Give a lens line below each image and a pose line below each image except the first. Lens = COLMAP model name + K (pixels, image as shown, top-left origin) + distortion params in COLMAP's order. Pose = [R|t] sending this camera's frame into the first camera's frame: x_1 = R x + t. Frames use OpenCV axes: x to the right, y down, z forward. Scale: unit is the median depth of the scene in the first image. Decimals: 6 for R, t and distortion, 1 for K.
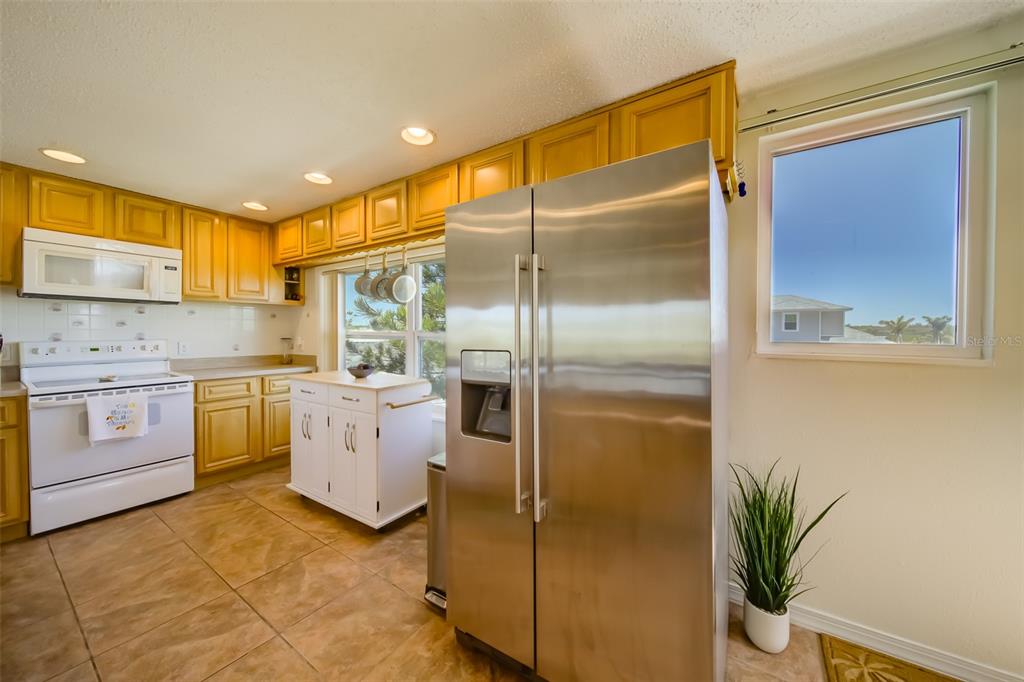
lens RADIAL K [[359.2, 0, 512.1], [0, 359.2, 337.7], [0, 0, 1]] dist [0.007985, -0.004425]
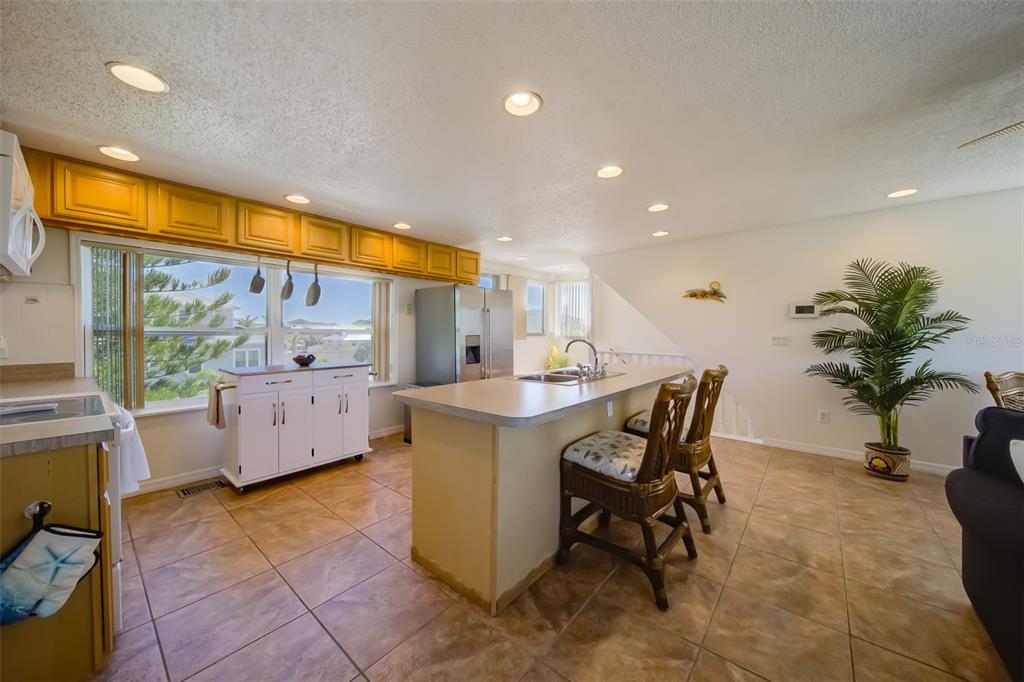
lens RADIAL K [[359.2, 0, 512.1], [0, 359.2, 337.7], [0, 0, 1]] dist [0.007985, -0.004425]
pose [[0.108171, -0.020991, 0.993911, -1.487067], [0.007988, 0.999763, 0.020245, -0.003361], [-0.994100, 0.005750, 0.108313, 0.156481]]
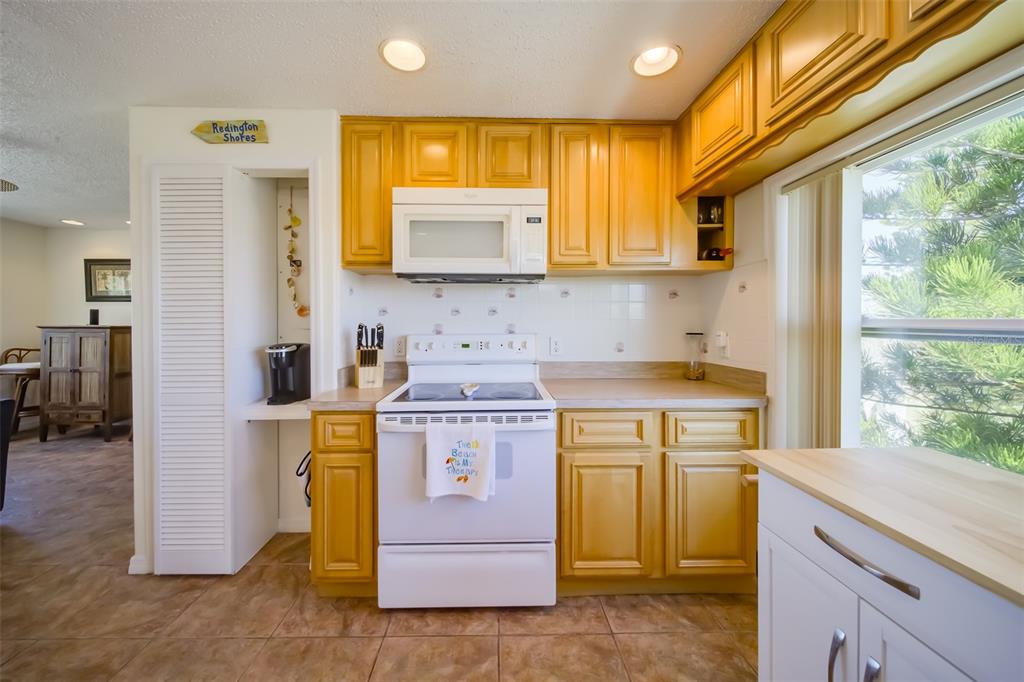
lens RADIAL K [[370.6, 0, 496.8], [0, 370.6, 324.9], [0, 0, 1]] dist [-0.002187, -0.000216]
pose [[0.566171, 0.001043, -0.824287, -0.465603], [-0.008425, 0.999954, -0.004521, -0.008188], [0.824245, 0.009504, 0.566153, 0.600671]]
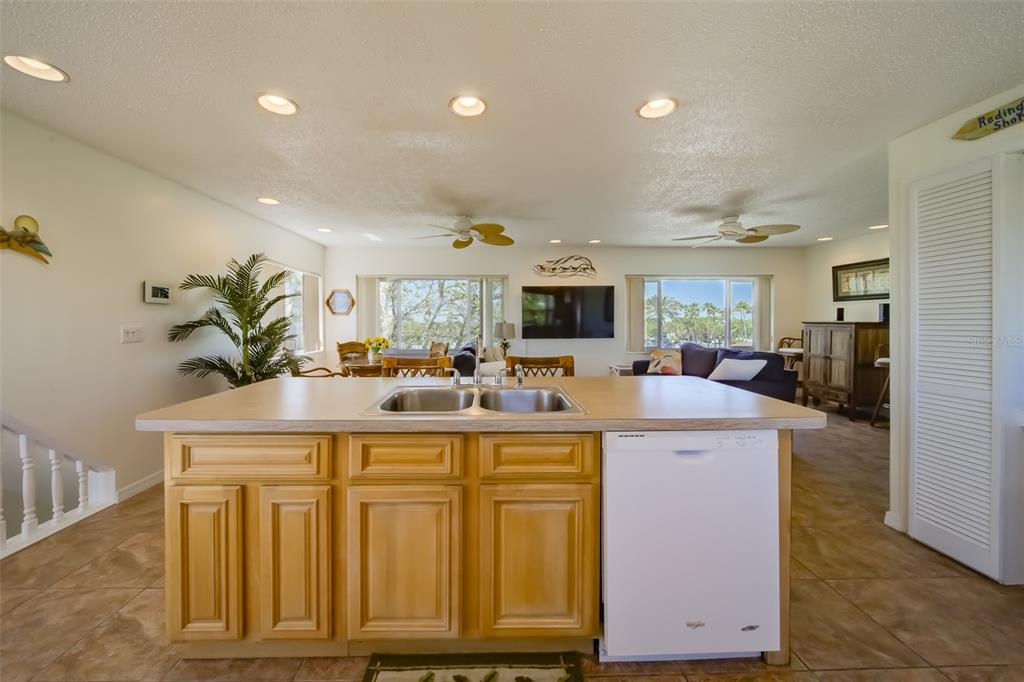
lens RADIAL K [[369.7, 0, 490.8], [0, 369.7, 323.5], [0, 0, 1]] dist [-0.000679, -0.001799]
pose [[-0.818937, 0.004429, -0.573866, -0.209226], [-0.005927, 0.999852, 0.016176, -0.007740], [0.573852, 0.016648, -0.818790, 0.594229]]
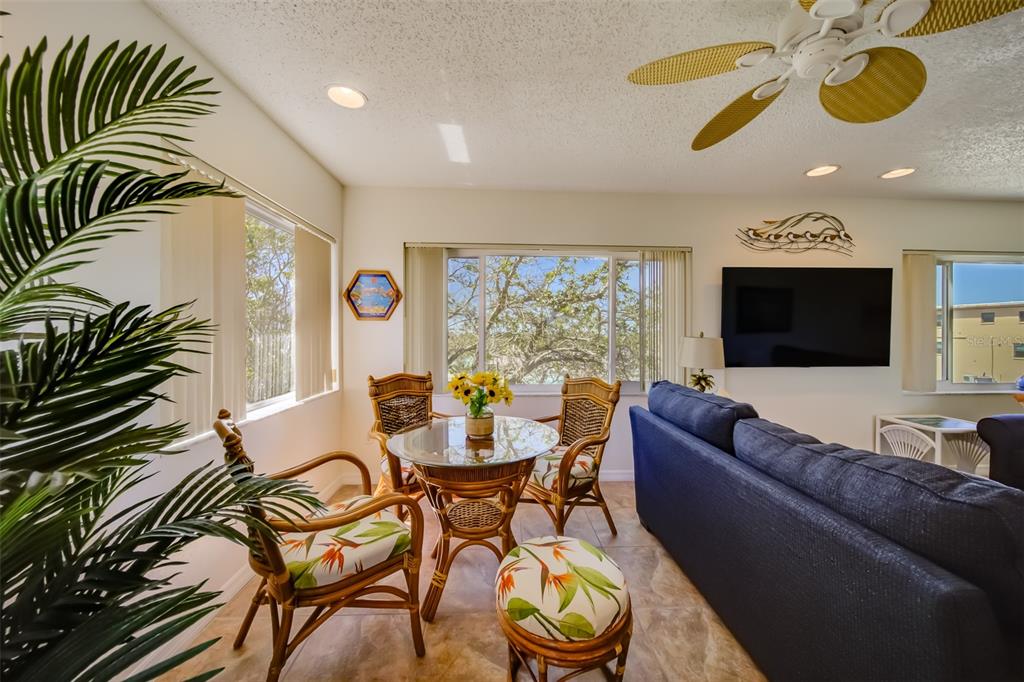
lens RADIAL K [[358.4, 0, 507.8], [0, 358.4, 332.8], [0, 0, 1]] dist [0.002184, -0.002181]
pose [[-0.804826, -0.002374, -0.593505, -0.408543], [-0.012785, 0.999829, 0.013339, 0.002928], [0.593373, 0.018323, -0.804719, -0.529075]]
